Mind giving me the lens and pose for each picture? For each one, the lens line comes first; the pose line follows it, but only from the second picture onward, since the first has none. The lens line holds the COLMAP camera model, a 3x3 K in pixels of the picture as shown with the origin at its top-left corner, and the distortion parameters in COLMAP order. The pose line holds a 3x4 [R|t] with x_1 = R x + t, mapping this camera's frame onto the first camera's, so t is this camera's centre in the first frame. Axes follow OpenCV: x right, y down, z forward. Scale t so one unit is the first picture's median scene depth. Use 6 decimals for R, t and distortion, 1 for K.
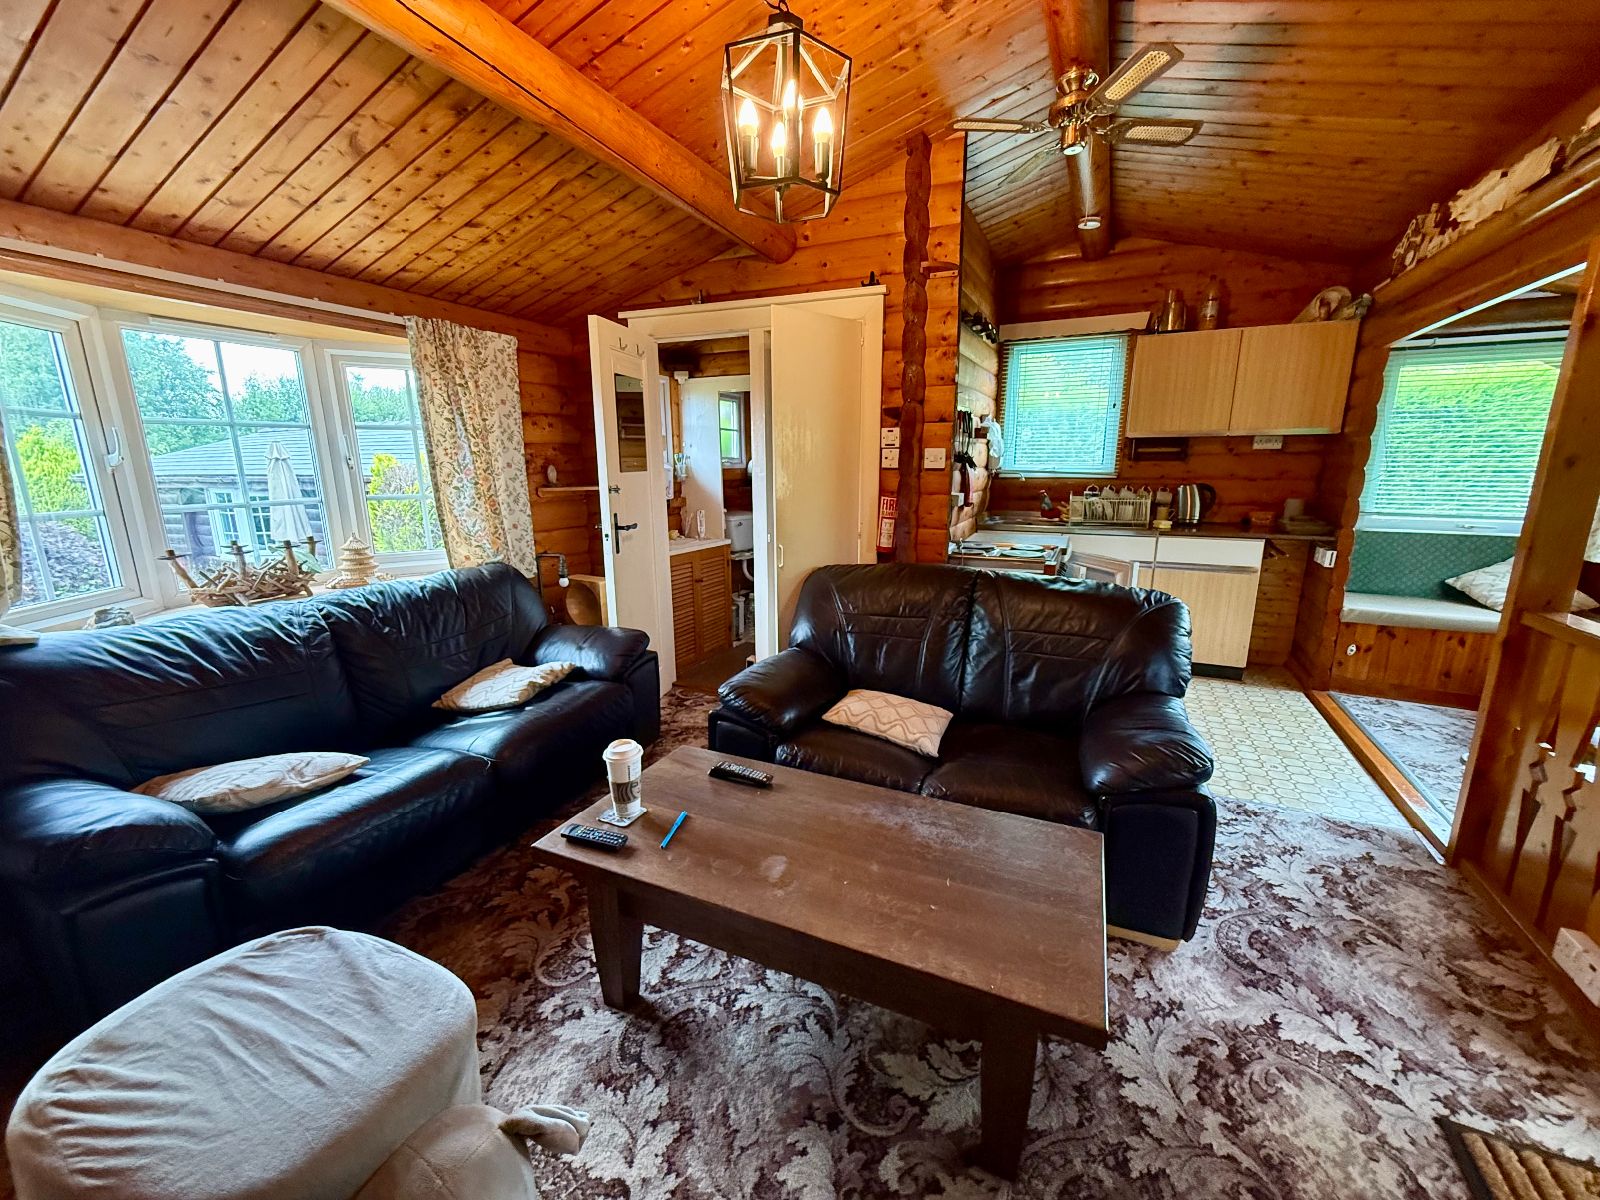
lens RADIAL K [[638.3, 0, 806.0], [0, 638.3, 598.1], [0, 0, 1]] dist [0.000794, -0.000572]
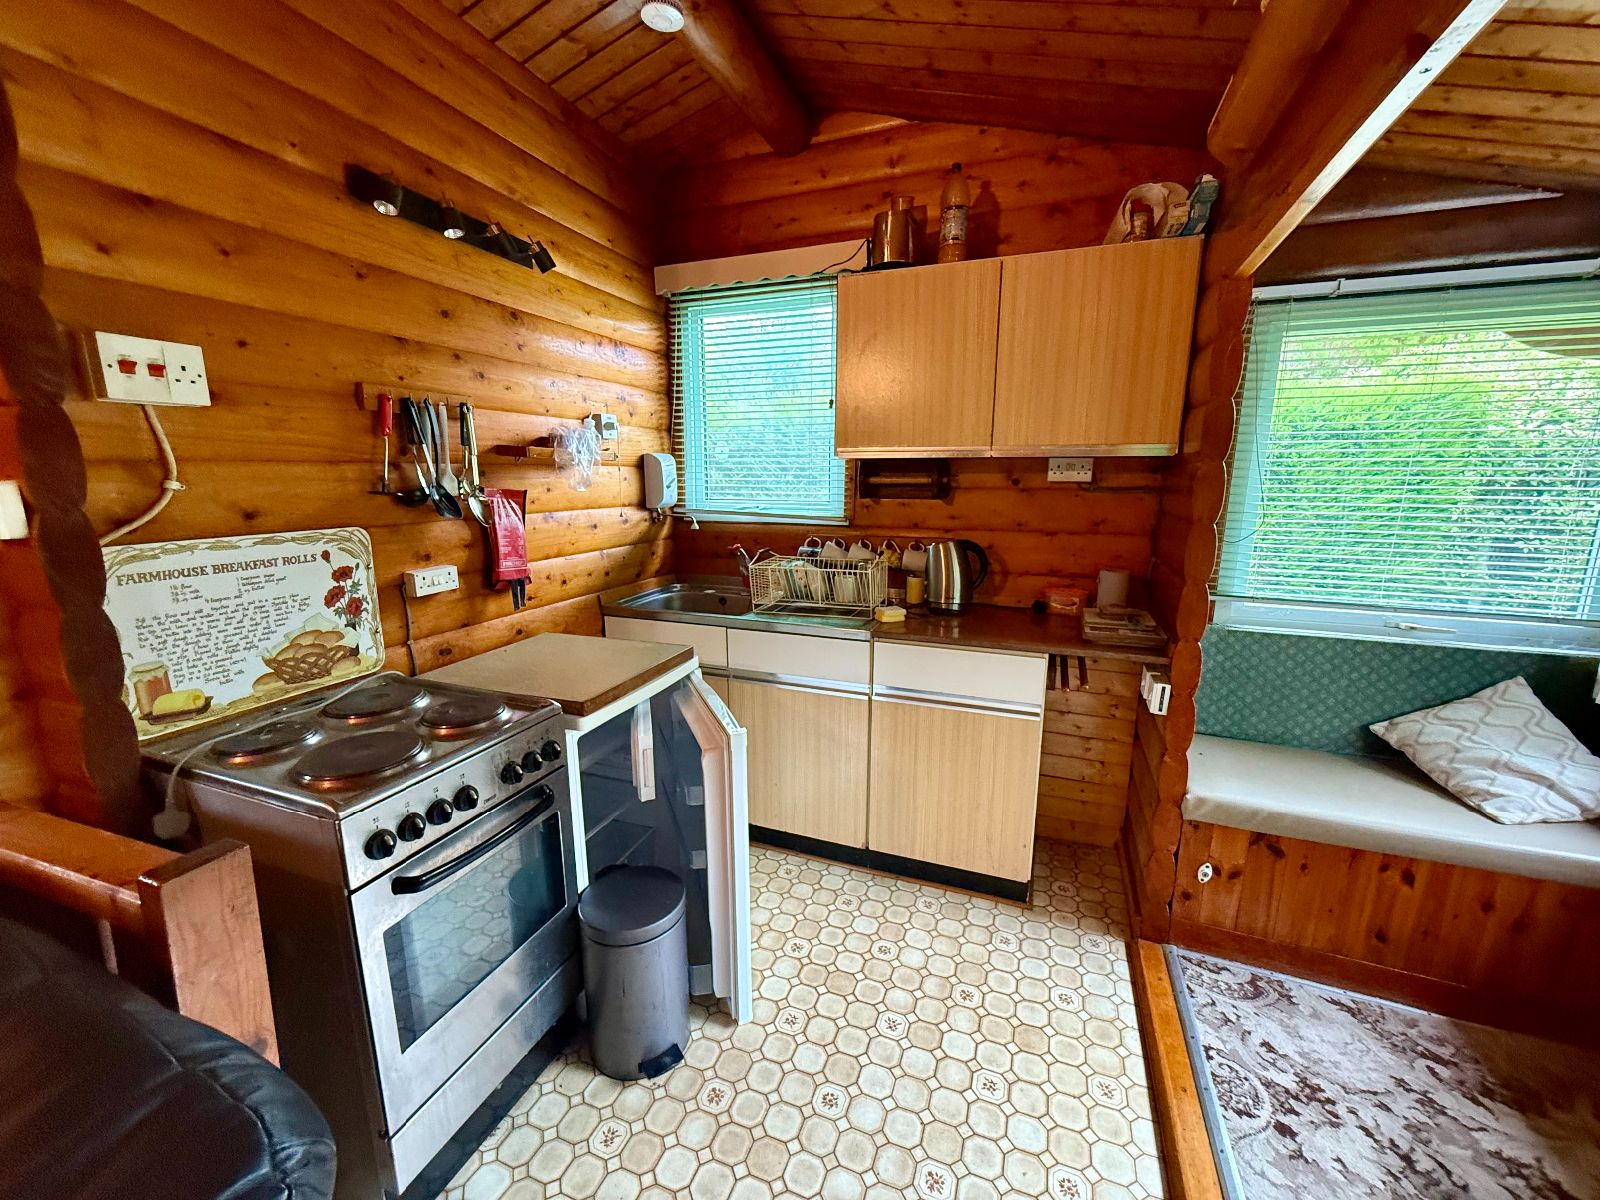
lens RADIAL K [[635.0, 0, 804.2], [0, 635.0, 598.0], [0, 0, 1]] dist [0.000316, -0.000013]
pose [[0.997335, -0.004039, 0.072852, 0.517355], [0.005901, 0.999661, -0.025358, -0.135620], [-0.072725, 0.025721, 0.997020, 0.529300]]
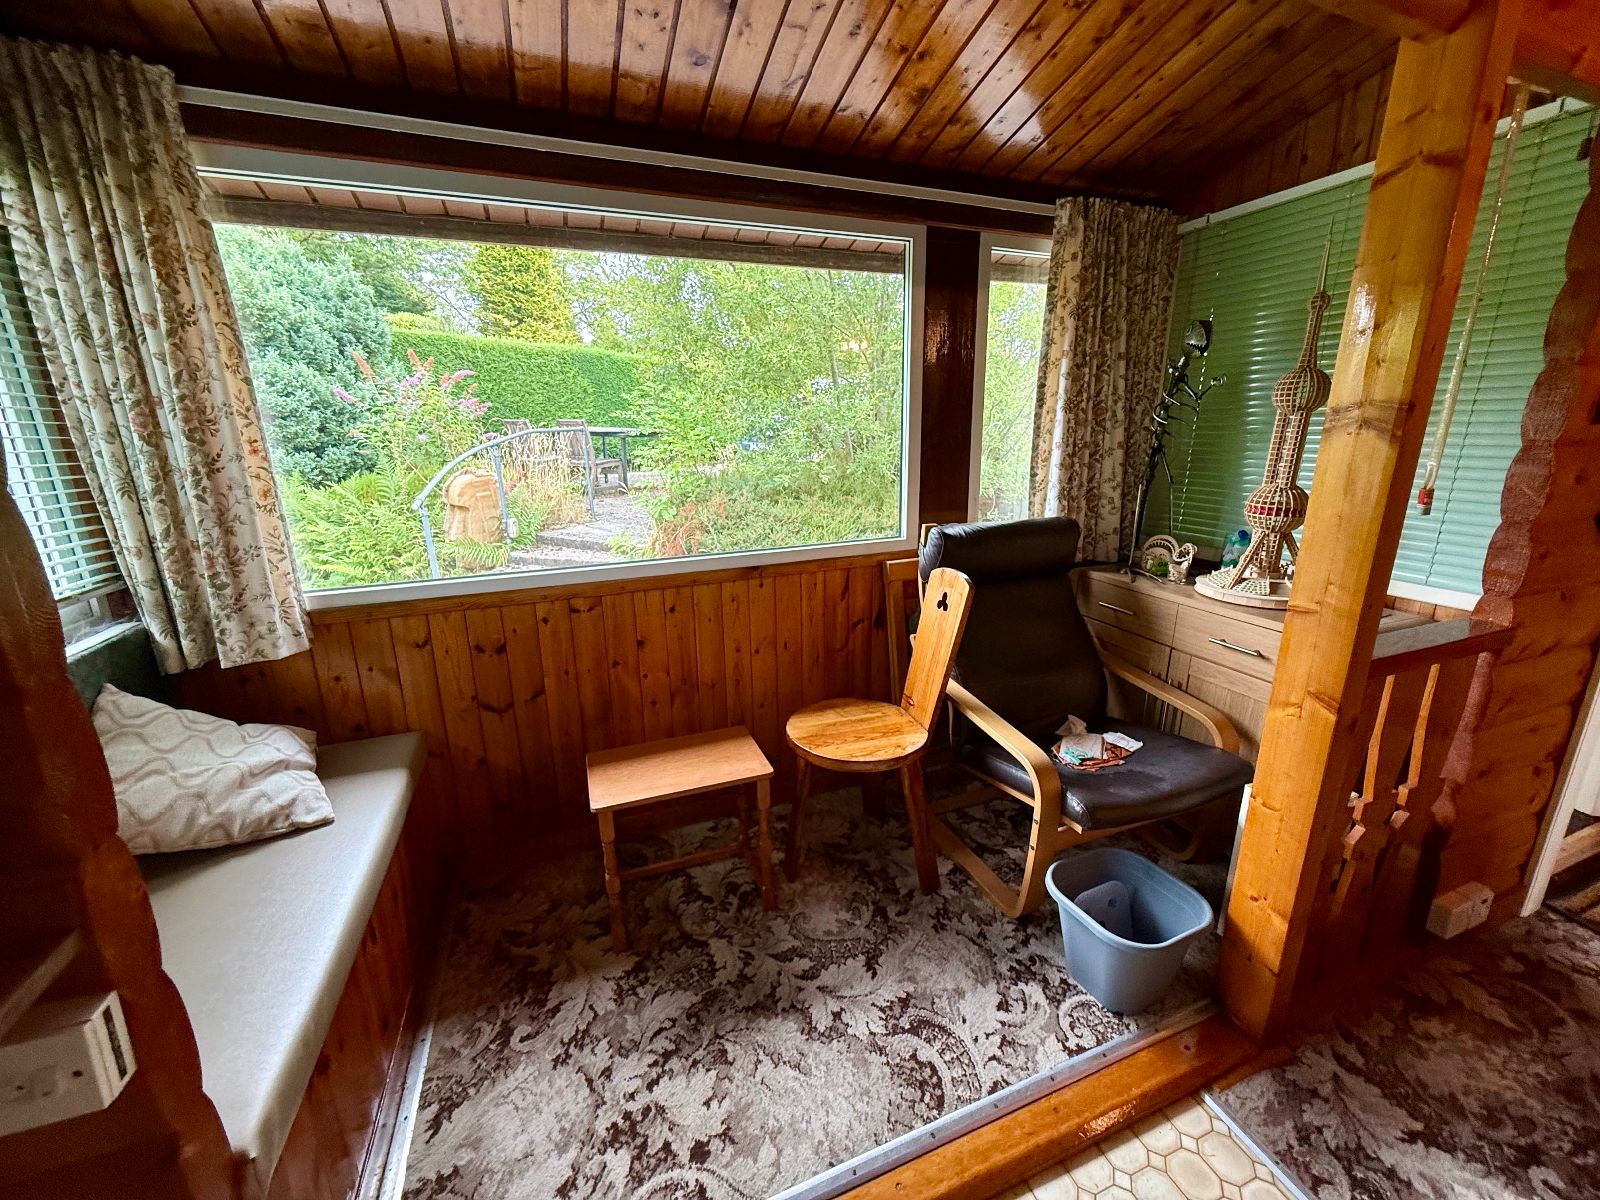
lens RADIAL K [[638.3, 0, 806.0], [0, 638.3, 598.1], [0, 0, 1]] dist [0.000794, -0.000572]
pose [[-0.725346, -0.168349, 0.667482, 0.623230], [0.159928, 0.901893, 0.401263, -0.210299], [-0.669549, 0.397804, -0.627260, 0.970272]]
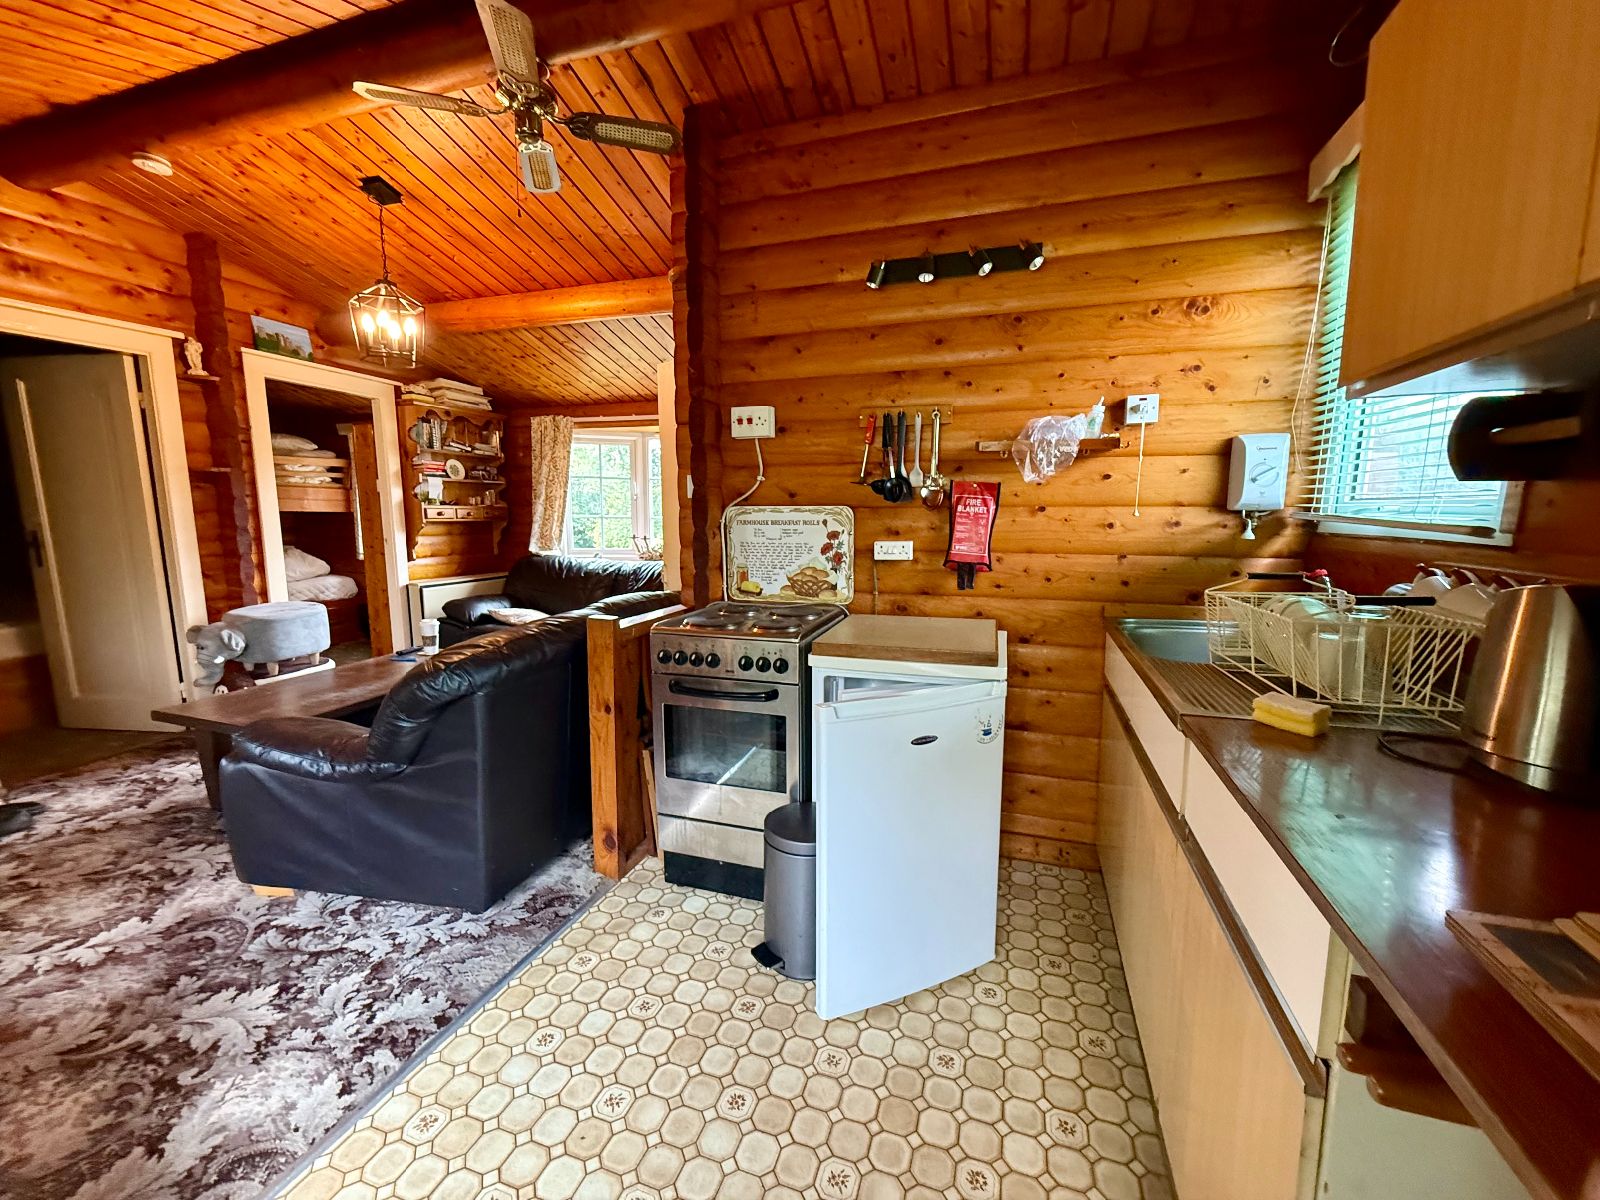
lens RADIAL K [[635.0, 0, 804.2], [0, 635.0, 598.0], [0, 0, 1]] dist [0.000316, -0.000013]
pose [[0.118752, 0.146499, -0.982057, 0.922531], [-0.217077, 0.968960, 0.118296, -0.175417], [0.968904, 0.199134, 0.146867, 0.885258]]
